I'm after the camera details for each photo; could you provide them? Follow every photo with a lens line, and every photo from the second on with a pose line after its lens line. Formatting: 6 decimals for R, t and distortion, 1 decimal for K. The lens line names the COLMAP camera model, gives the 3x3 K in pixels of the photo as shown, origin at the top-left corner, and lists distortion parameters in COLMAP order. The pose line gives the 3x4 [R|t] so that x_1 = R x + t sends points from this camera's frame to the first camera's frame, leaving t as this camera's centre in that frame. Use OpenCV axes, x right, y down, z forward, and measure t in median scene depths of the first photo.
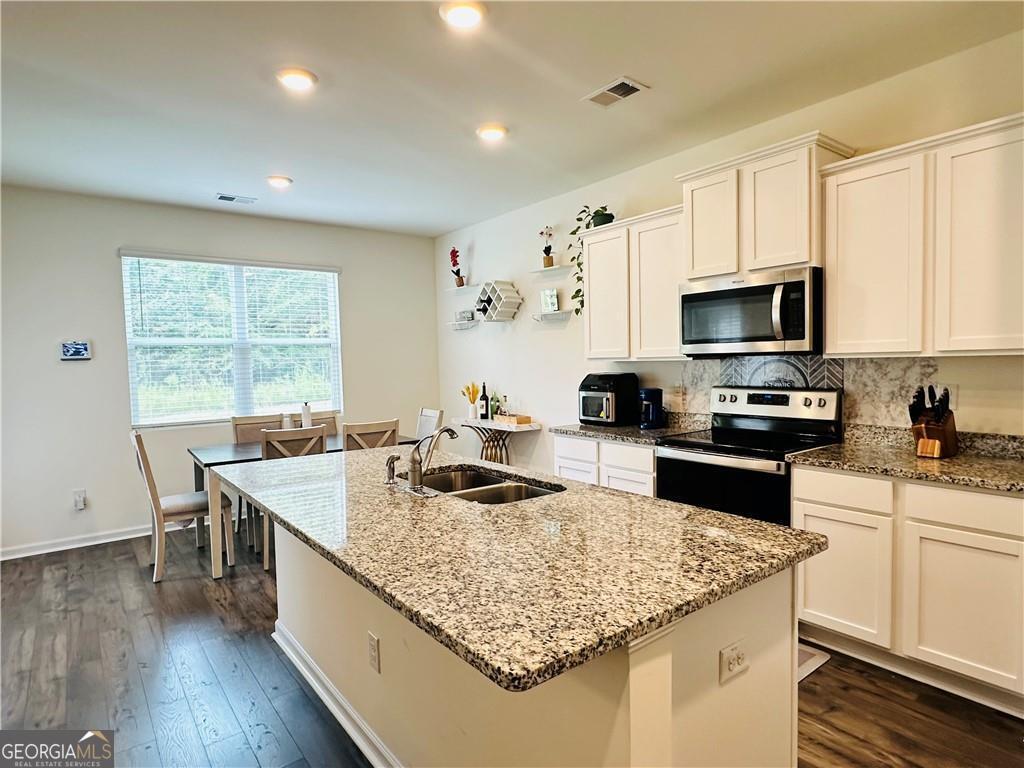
lens RADIAL K [[578.3, 0, 507.3], [0, 578.3, 389.2], [0, 0, 1]] dist [0.001381, -0.000454]
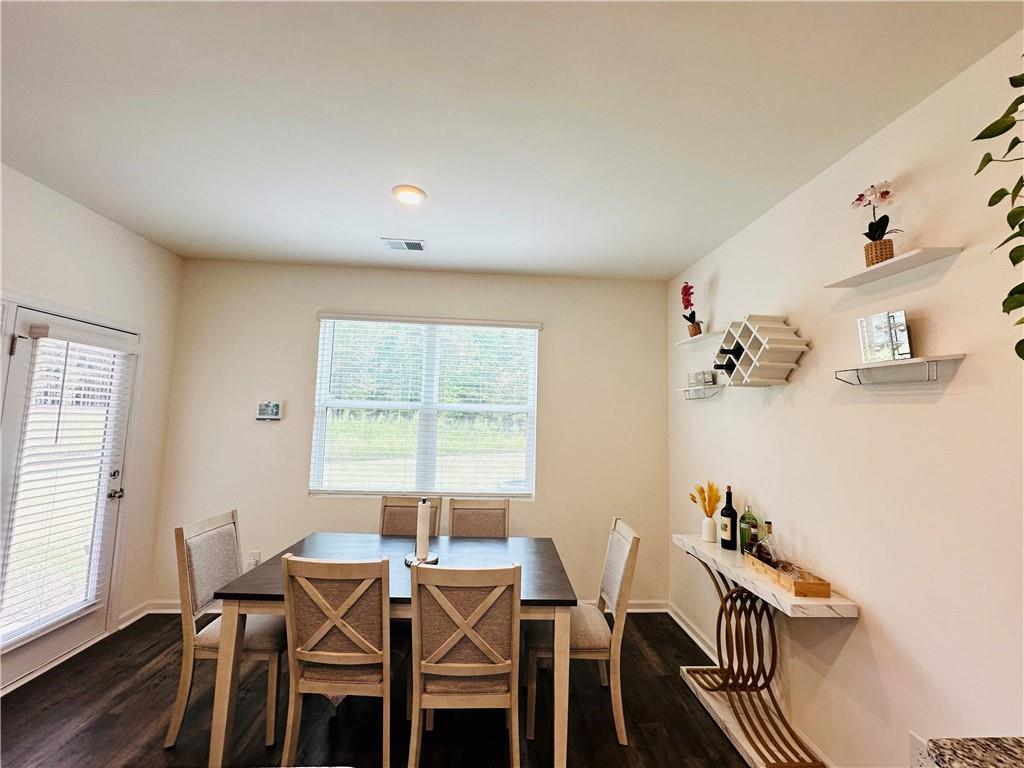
lens RADIAL K [[408.5, 0, 512.4], [0, 408.5, 385.1], [0, 0, 1]] dist [-0.002552, 0.000160]
pose [[0.832005, 0.003043, -0.554760, 0.009025], [-0.076922, 0.990958, -0.109929, -0.060904], [0.549409, 0.134135, 0.824717, 0.592892]]
